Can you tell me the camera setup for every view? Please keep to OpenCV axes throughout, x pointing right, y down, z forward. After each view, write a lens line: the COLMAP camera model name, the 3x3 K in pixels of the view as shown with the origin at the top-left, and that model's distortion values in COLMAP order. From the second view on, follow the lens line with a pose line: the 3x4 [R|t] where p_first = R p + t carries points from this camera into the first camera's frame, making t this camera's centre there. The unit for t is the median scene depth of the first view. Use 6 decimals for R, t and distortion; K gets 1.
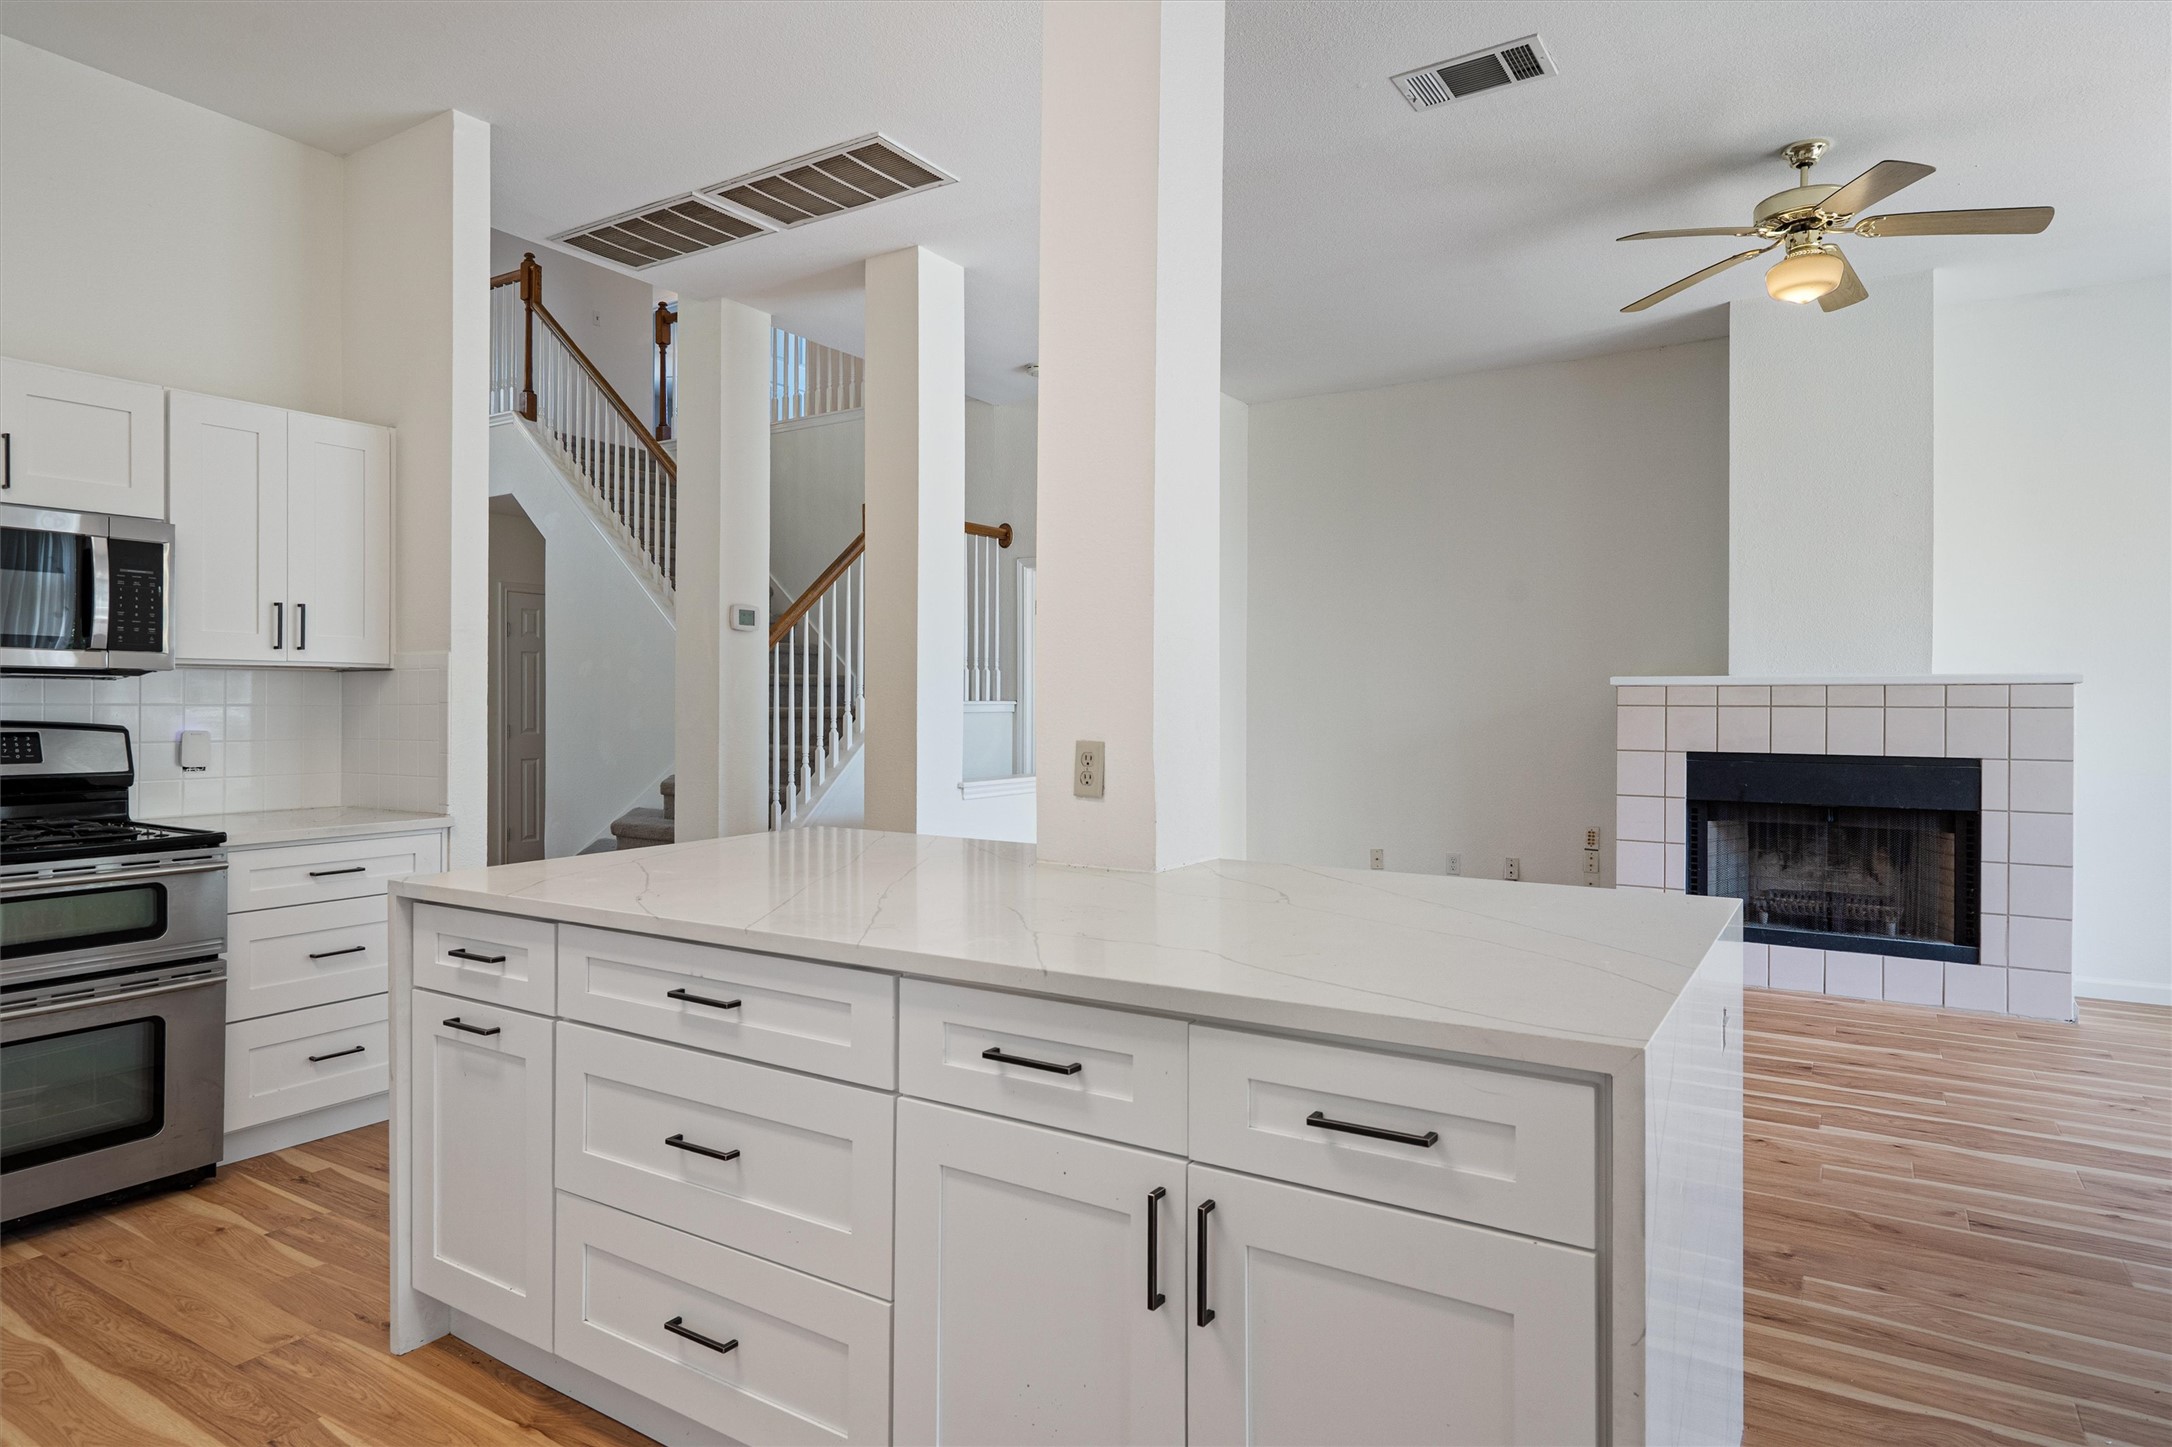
lens RADIAL K [[1251.7, 0, 1036.3], [0, 1251.7, 711.7], [0, 0, 1]] dist [-0.008954, -0.000754]
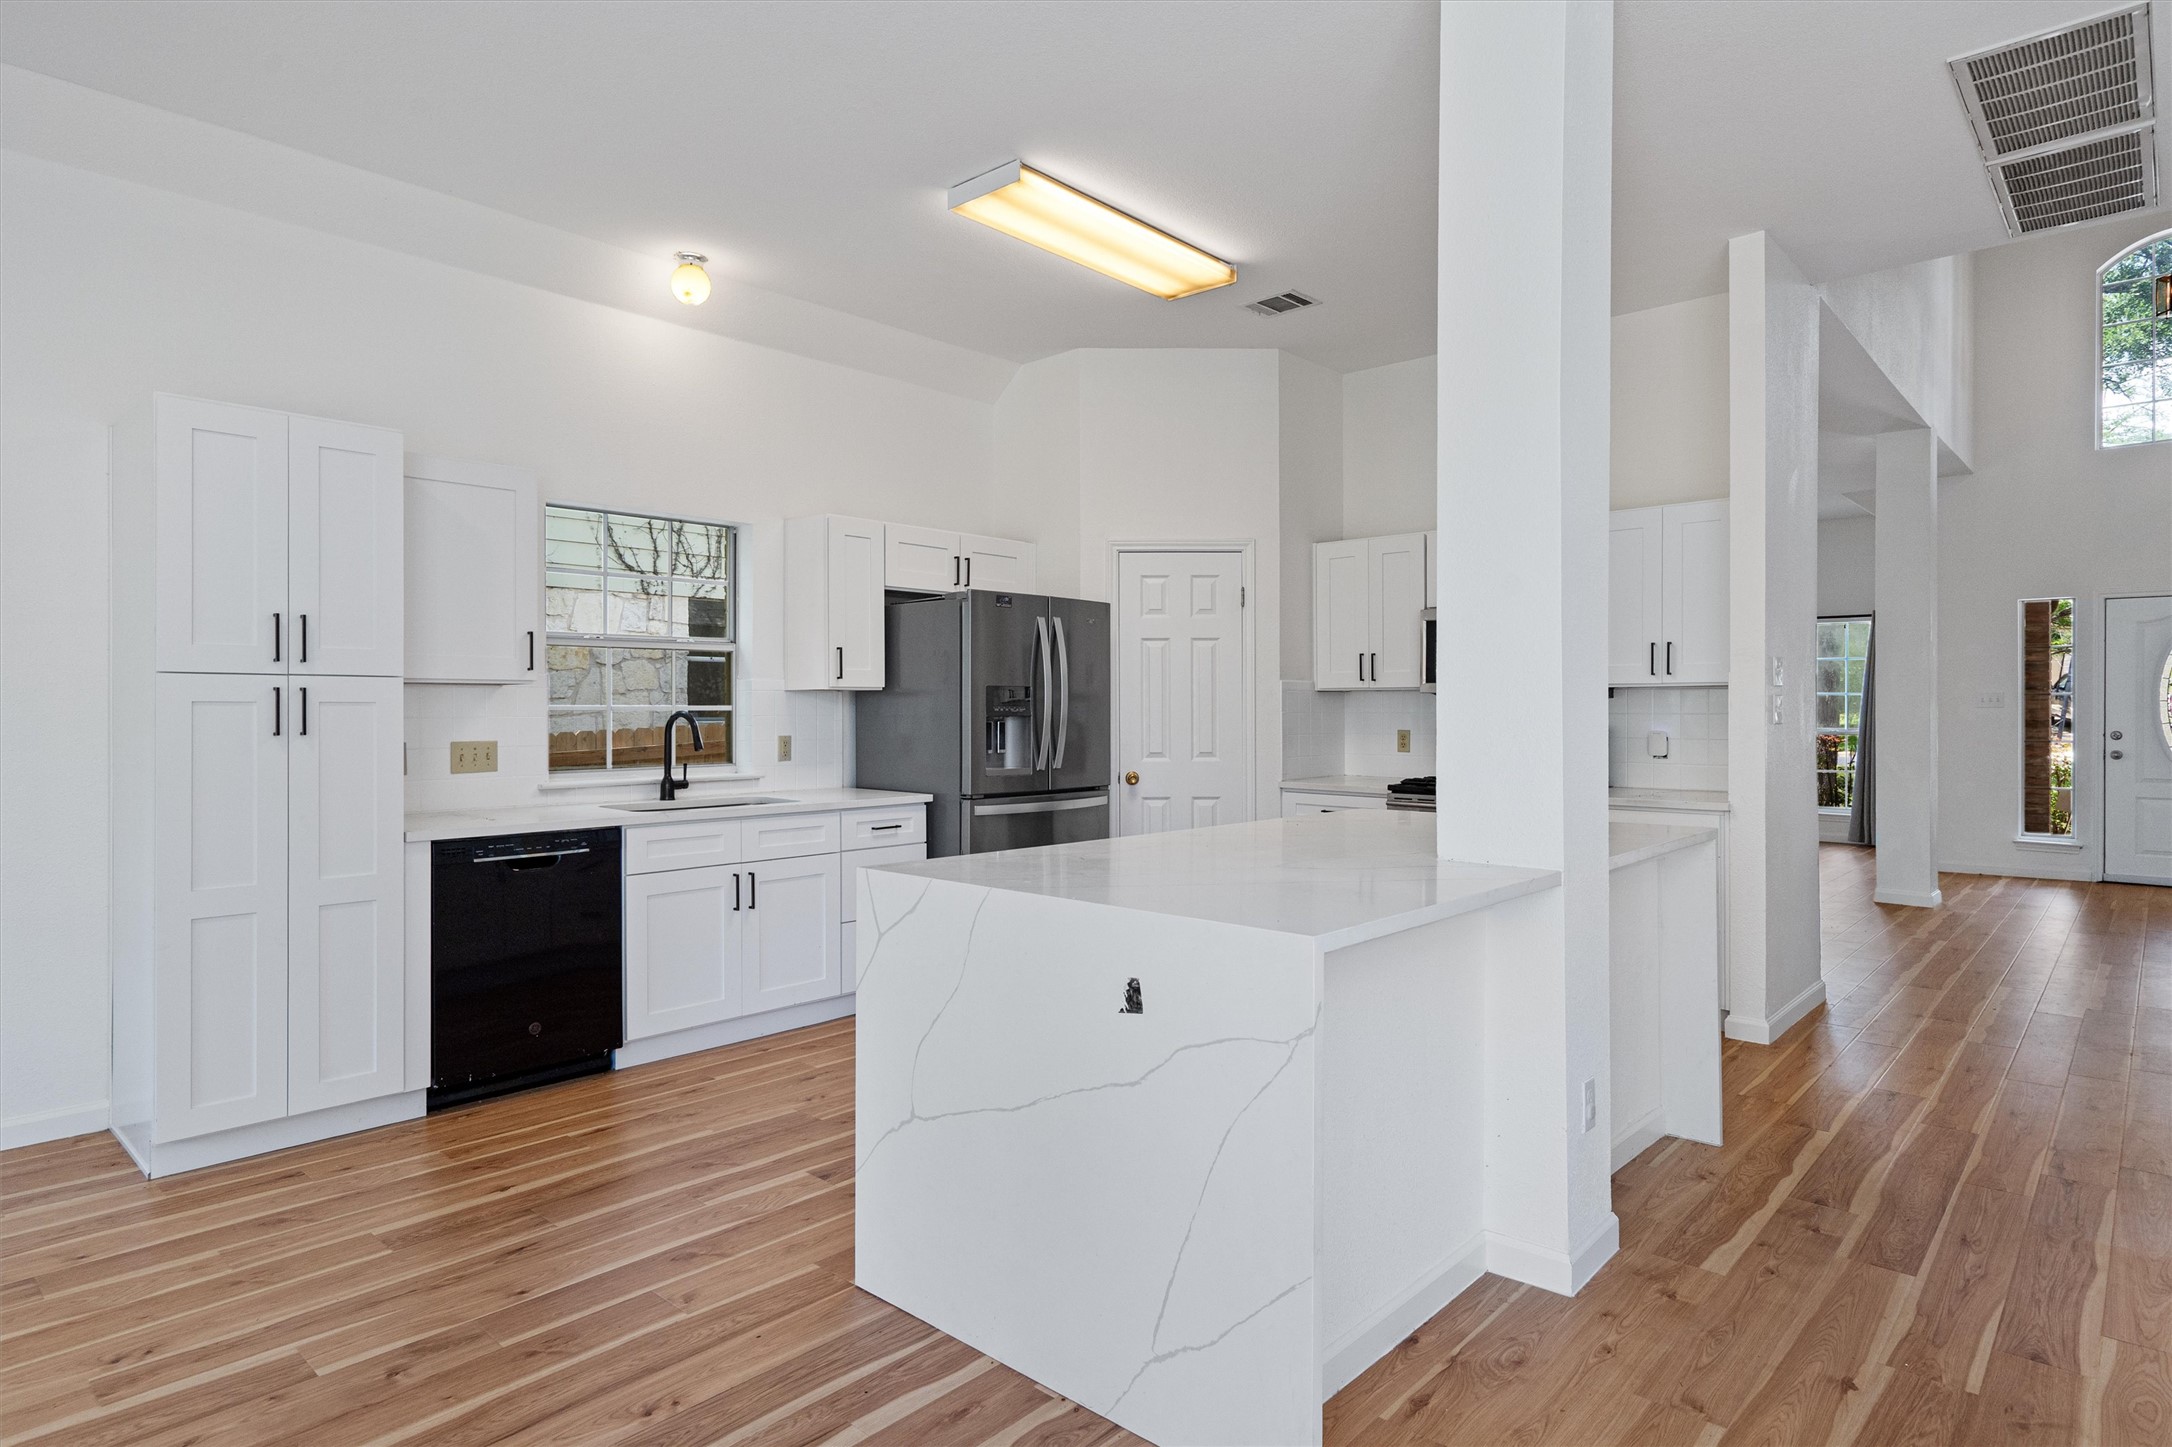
lens RADIAL K [[1196.8, 0, 1077.4], [0, 1196.8, 715.3], [0, 0, 1]] dist [0.001650, 0.002902]
pose [[-0.162316, 0.002650, -0.986735, 0.618994], [-0.005722, 0.999977, 0.003627, -0.004071], [0.986722, 0.006235, -0.162297, 0.417771]]
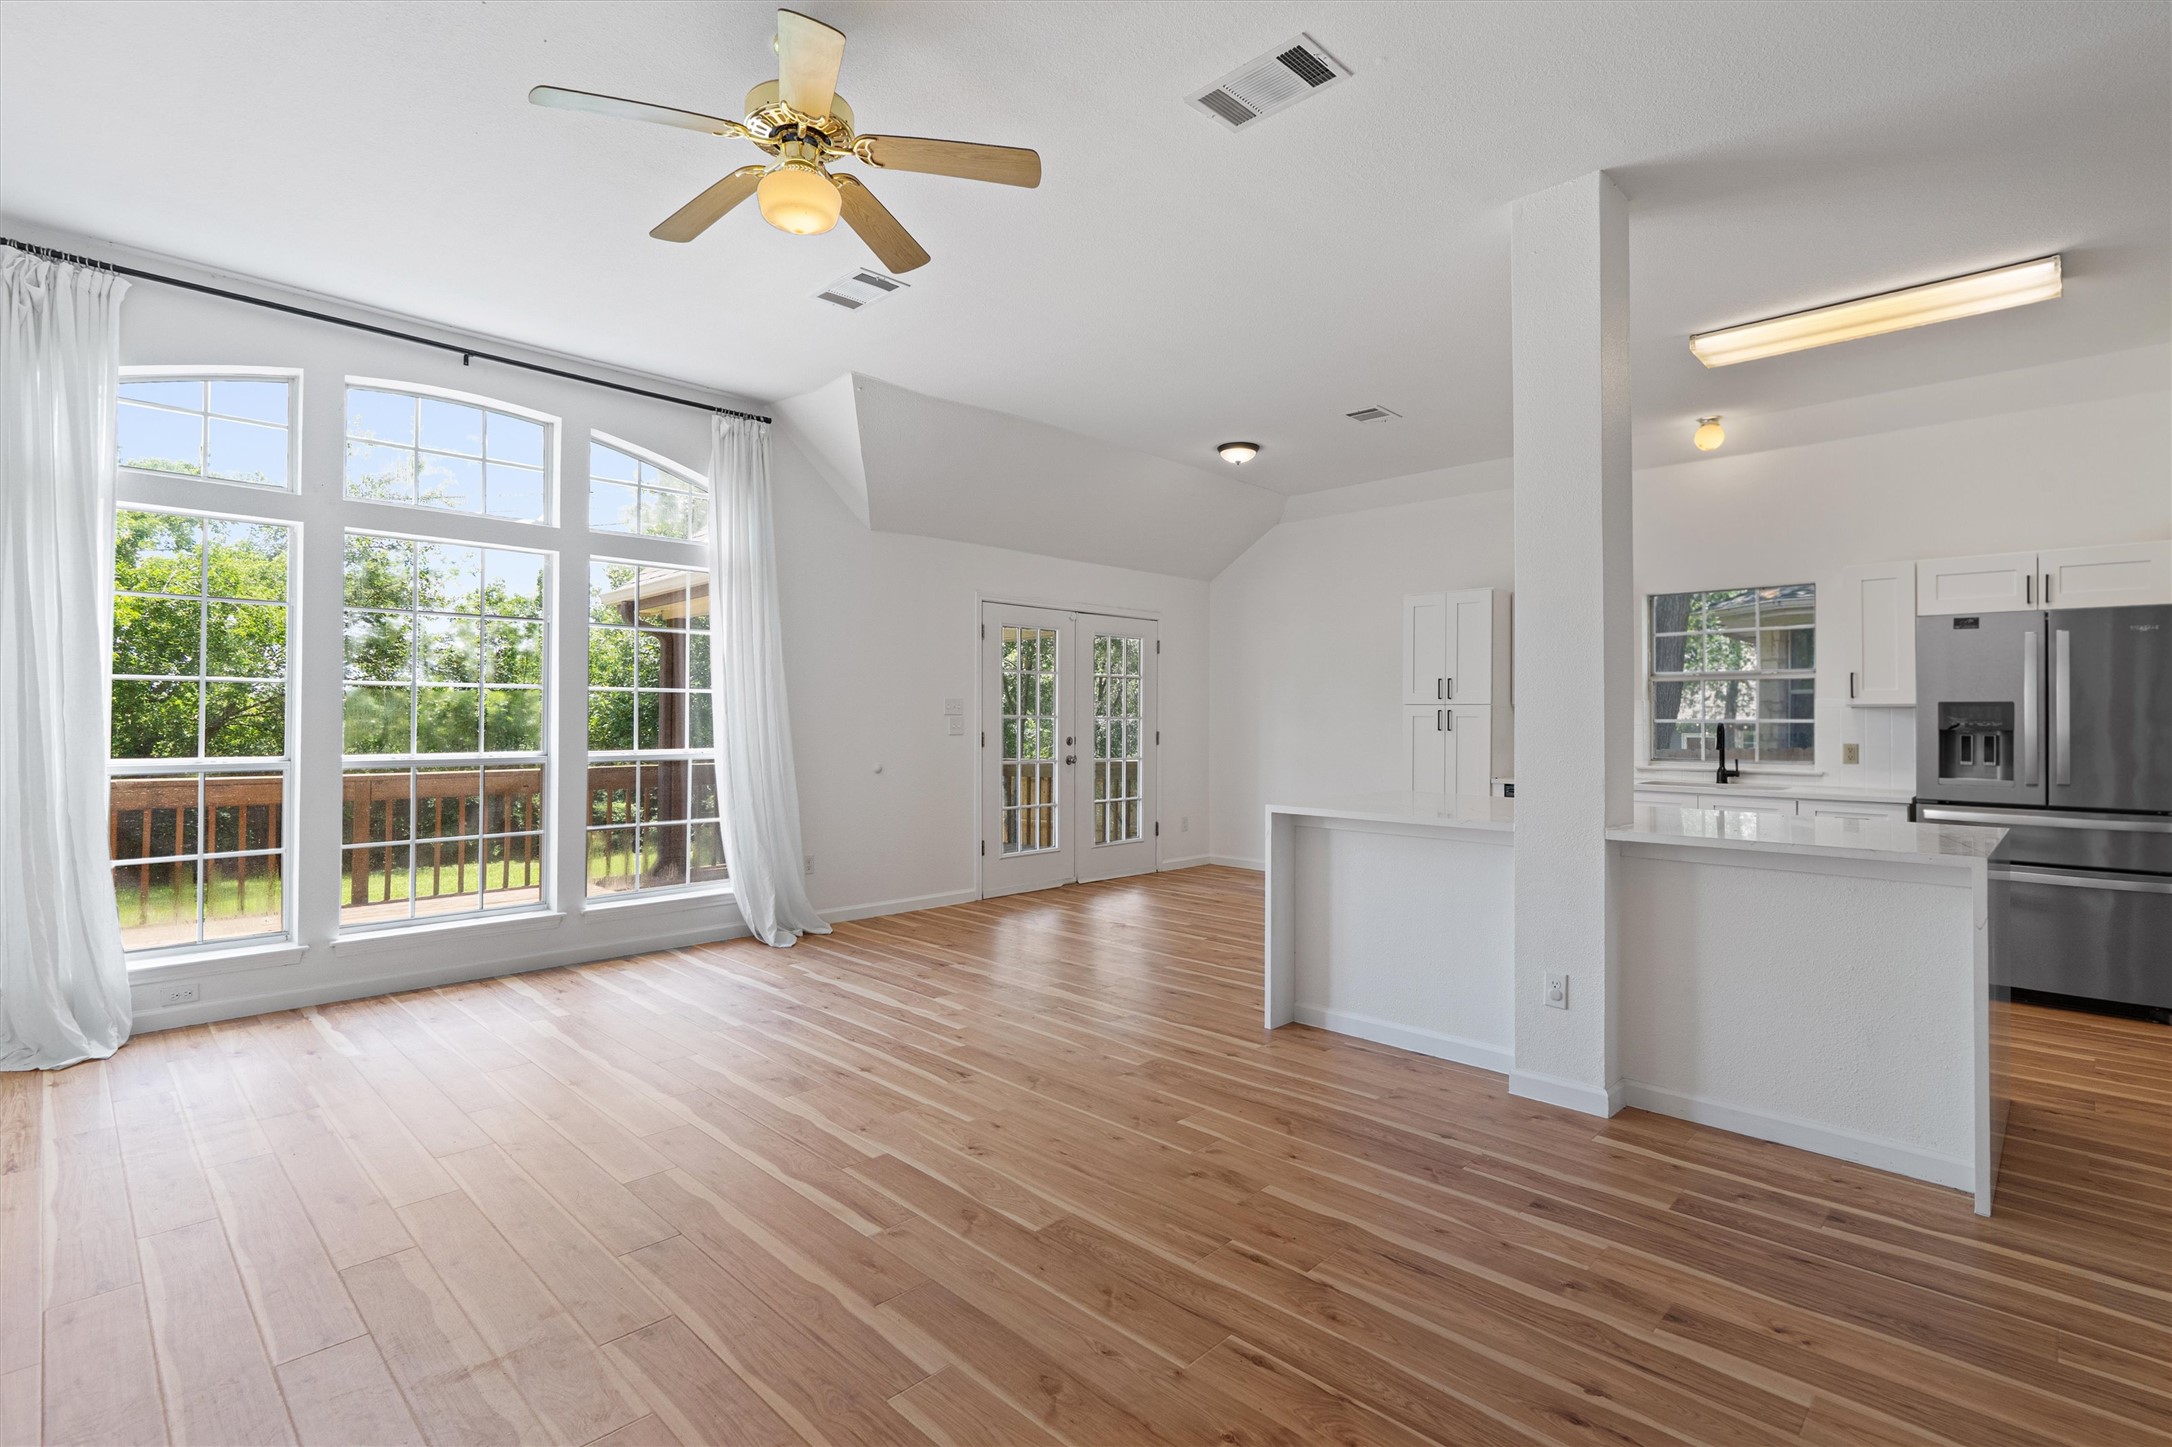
lens RADIAL K [[1004.2, 0, 1089.8], [0, 1004.2, 714.2], [0, 0, 1]] dist [-0.005427, 0.001610]
pose [[-0.984009, -0.009334, 0.177872, 0.241026], [-0.008777, 0.999954, 0.003921, -0.010892], [-0.177900, 0.002297, -0.984046, 1.259721]]
